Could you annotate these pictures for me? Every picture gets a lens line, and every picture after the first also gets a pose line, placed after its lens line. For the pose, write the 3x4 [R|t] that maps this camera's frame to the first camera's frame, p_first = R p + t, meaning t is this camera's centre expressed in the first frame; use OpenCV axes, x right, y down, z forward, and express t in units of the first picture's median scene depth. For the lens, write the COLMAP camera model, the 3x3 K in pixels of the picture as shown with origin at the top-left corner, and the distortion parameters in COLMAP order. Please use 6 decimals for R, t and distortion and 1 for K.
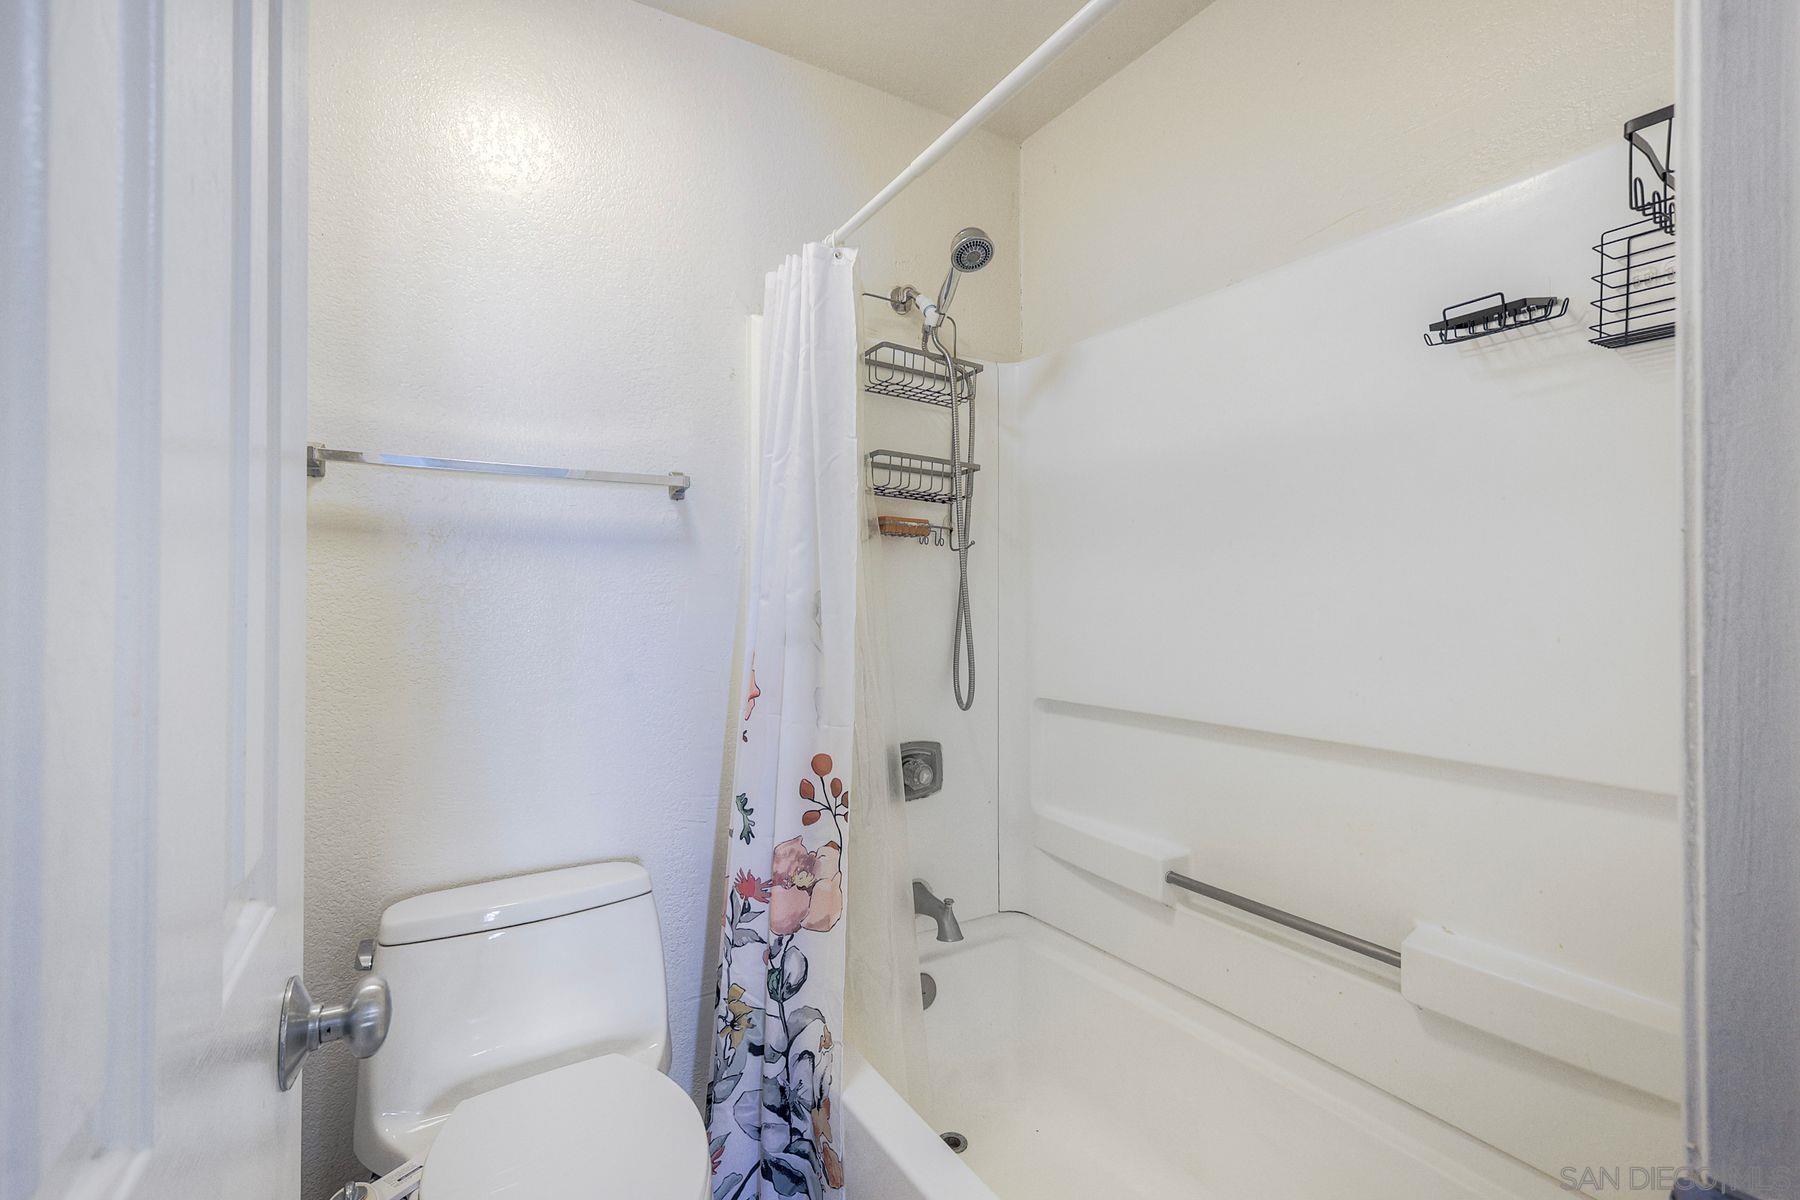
lens RADIAL K [[803.2, 0, 914.5], [0, 803.2, 594.2], [0, 0, 1]] dist [0.002832, 0.001066]
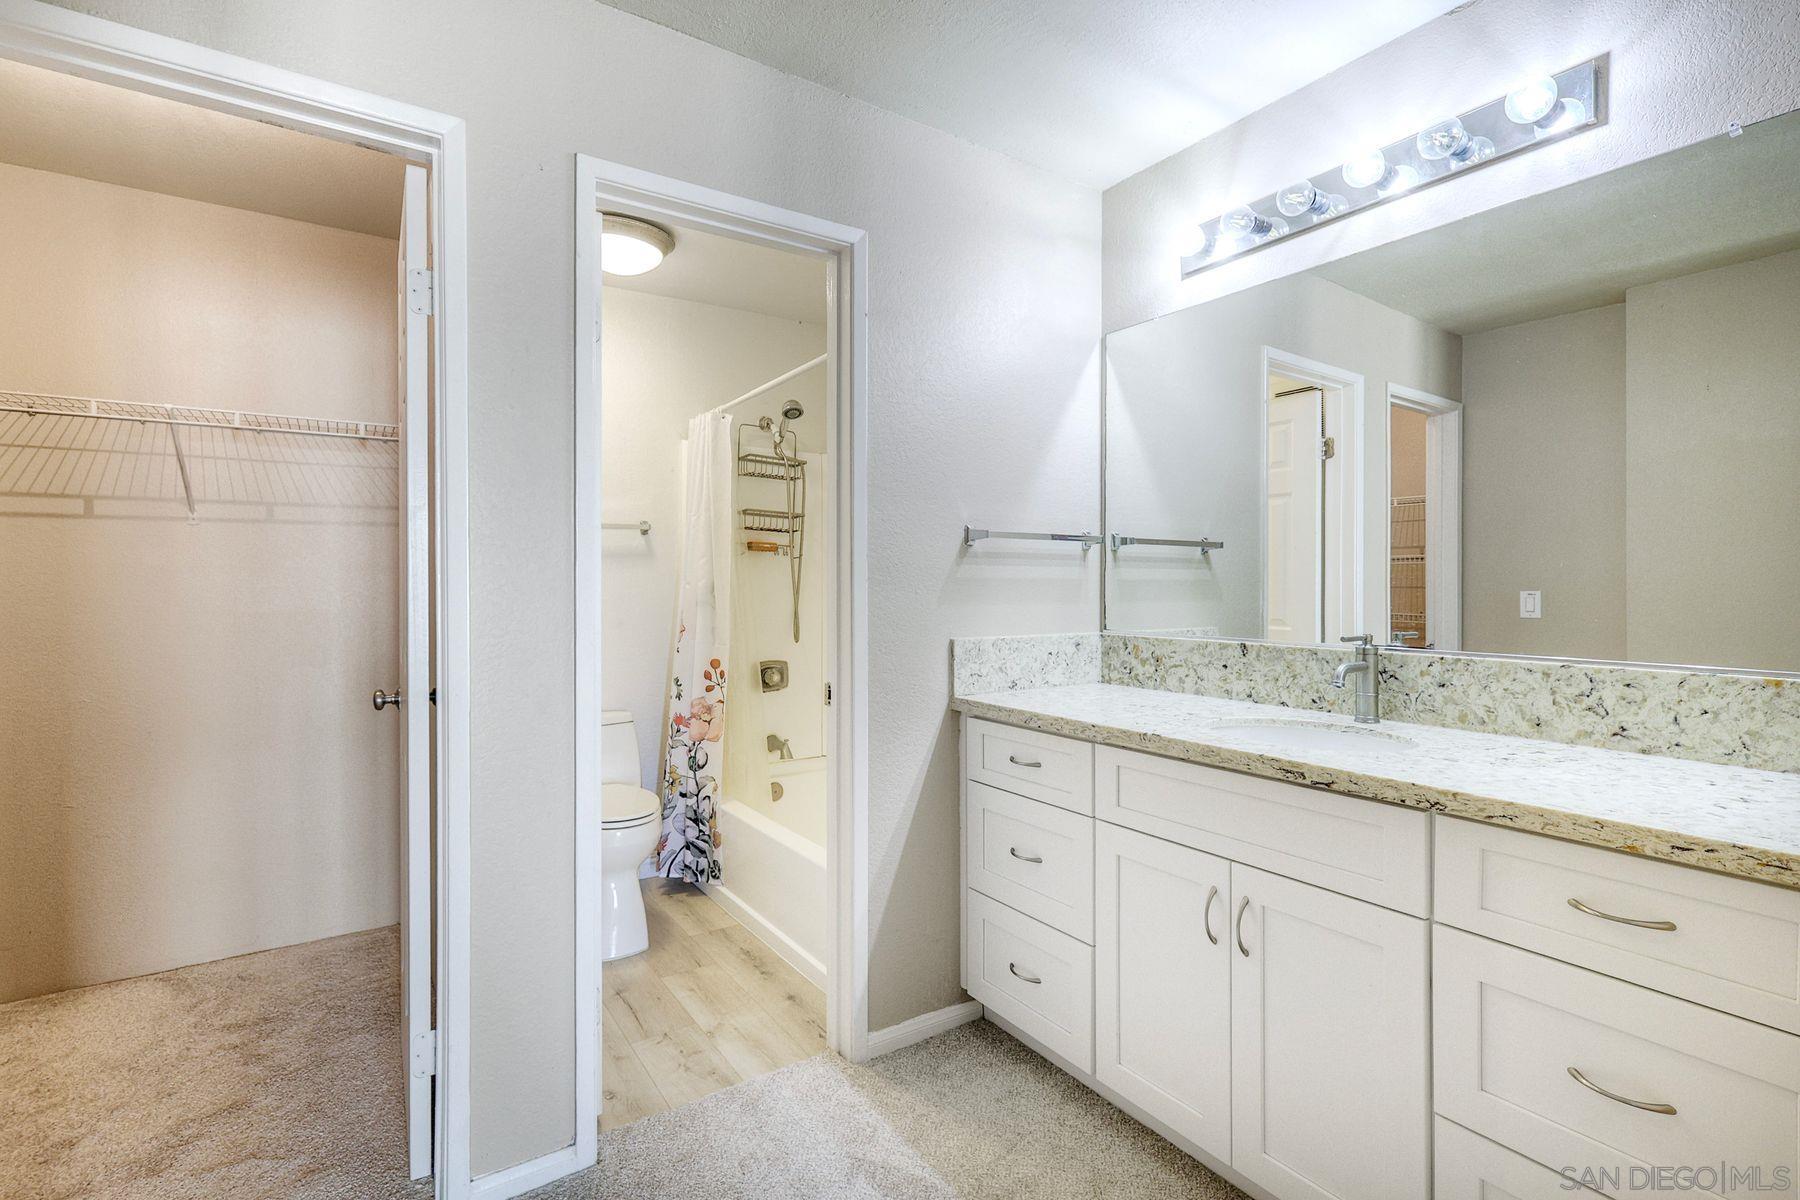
lens RADIAL K [[803.2, 0, 898.5], [0, 803.2, 590.4], [0, 0, 1]] dist [0.002832, 0.001066]
pose [[0.999467, 0.002119, 0.032568, 0.296112], [-0.002710, 0.999832, 0.018103, -0.017907], [-0.032524, -0.018181, 0.999306, -1.111799]]
